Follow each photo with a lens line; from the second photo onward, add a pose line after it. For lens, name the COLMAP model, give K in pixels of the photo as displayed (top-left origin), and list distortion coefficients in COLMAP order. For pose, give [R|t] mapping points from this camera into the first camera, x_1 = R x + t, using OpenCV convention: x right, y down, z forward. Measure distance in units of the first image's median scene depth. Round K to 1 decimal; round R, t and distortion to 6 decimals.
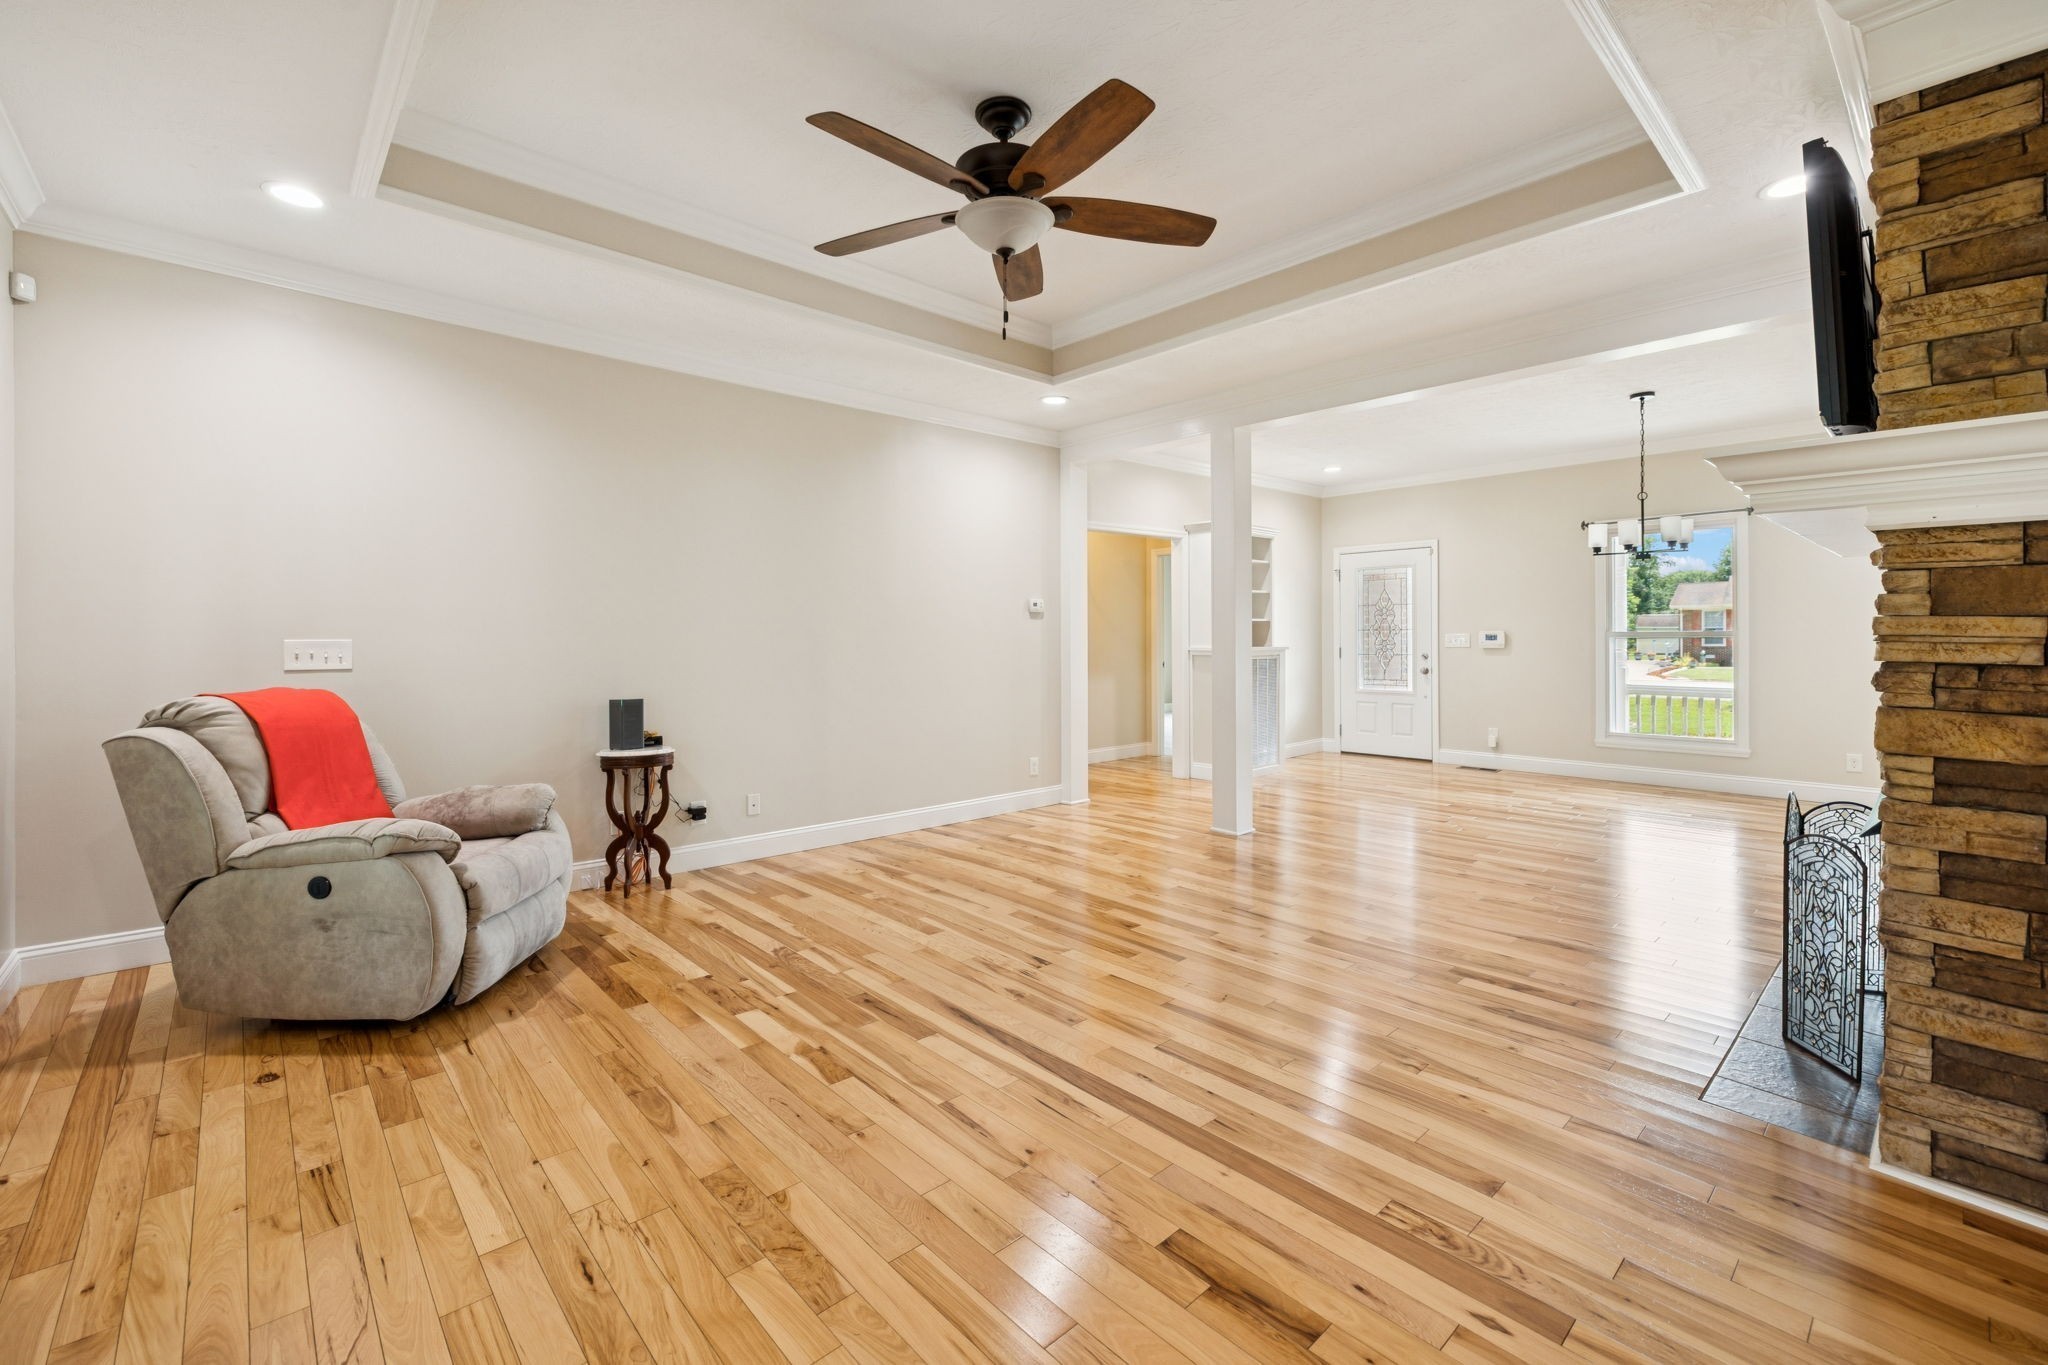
lens RADIAL K [[860.6, 0, 1028.7], [0, 860.6, 644.3], [0, 0, 1]] dist [0.000079, -0.000208]
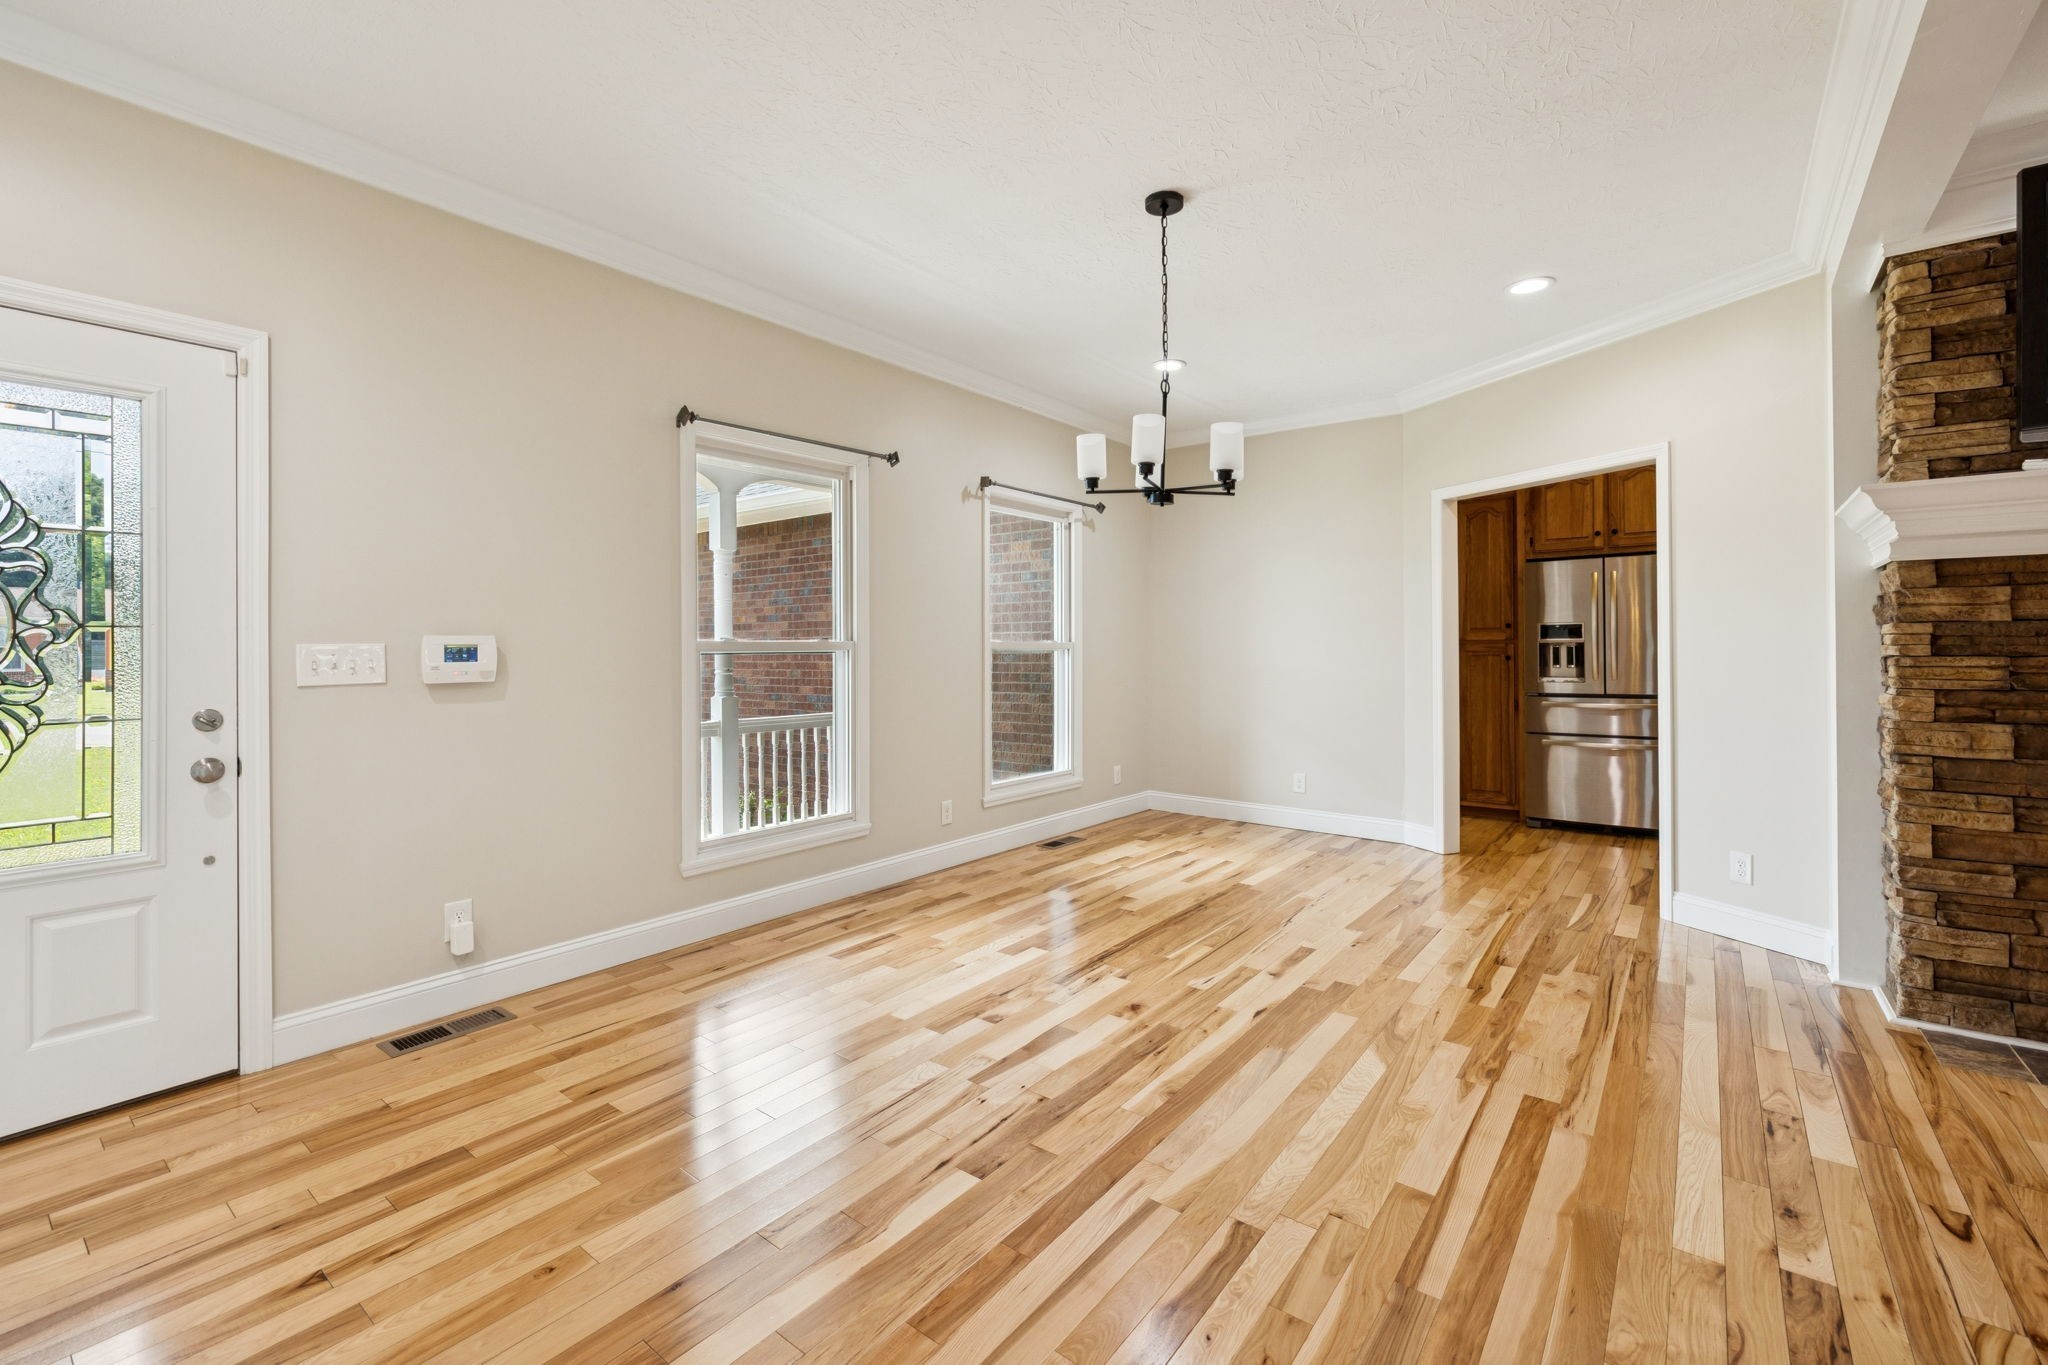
lens RADIAL K [[860.6, 0, 1028.7], [0, 860.6, 644.3], [0, 0, 1]] dist [0.000079, -0.000208]
pose [[-0.160224, 0.011502, 0.987014, 0.375397], [0.015732, 0.999835, -0.009097, -0.014000], [-0.986955, 0.014070, -0.160378, 2.246630]]
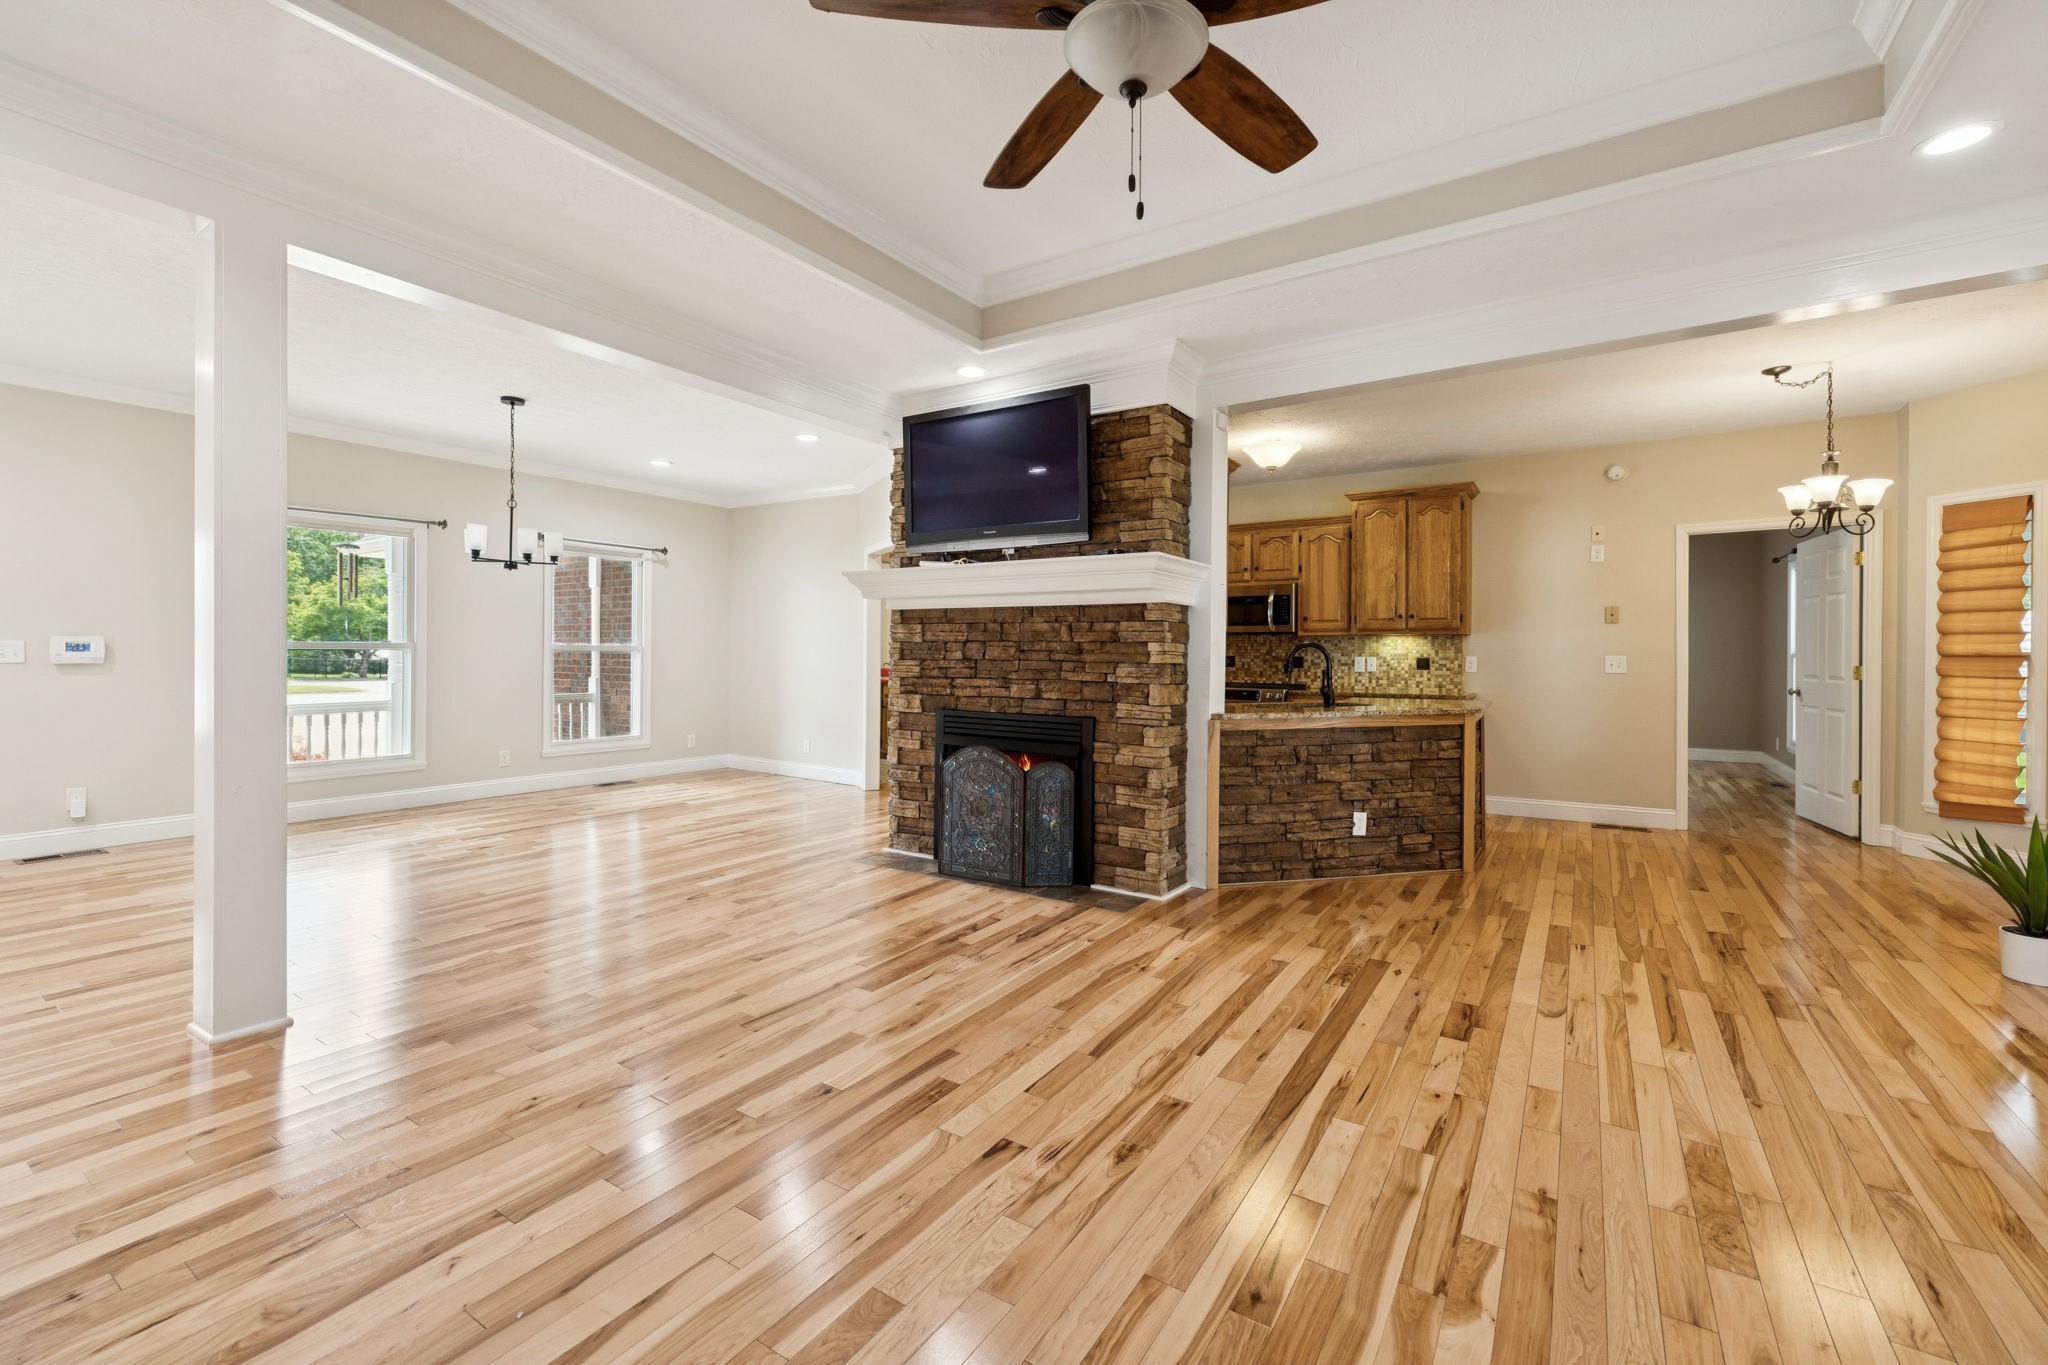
lens RADIAL K [[844.8, 0, 1026.4], [0, 844.8, 656.0], [0, 0, 1]] dist [-0.000410, -0.000201]
pose [[-0.240041, -0.000831, 0.970762, -0.677491], [0.001319, 0.999998, 0.001182, -0.003290], [-0.970762, 0.001564, -0.240040, 1.263665]]
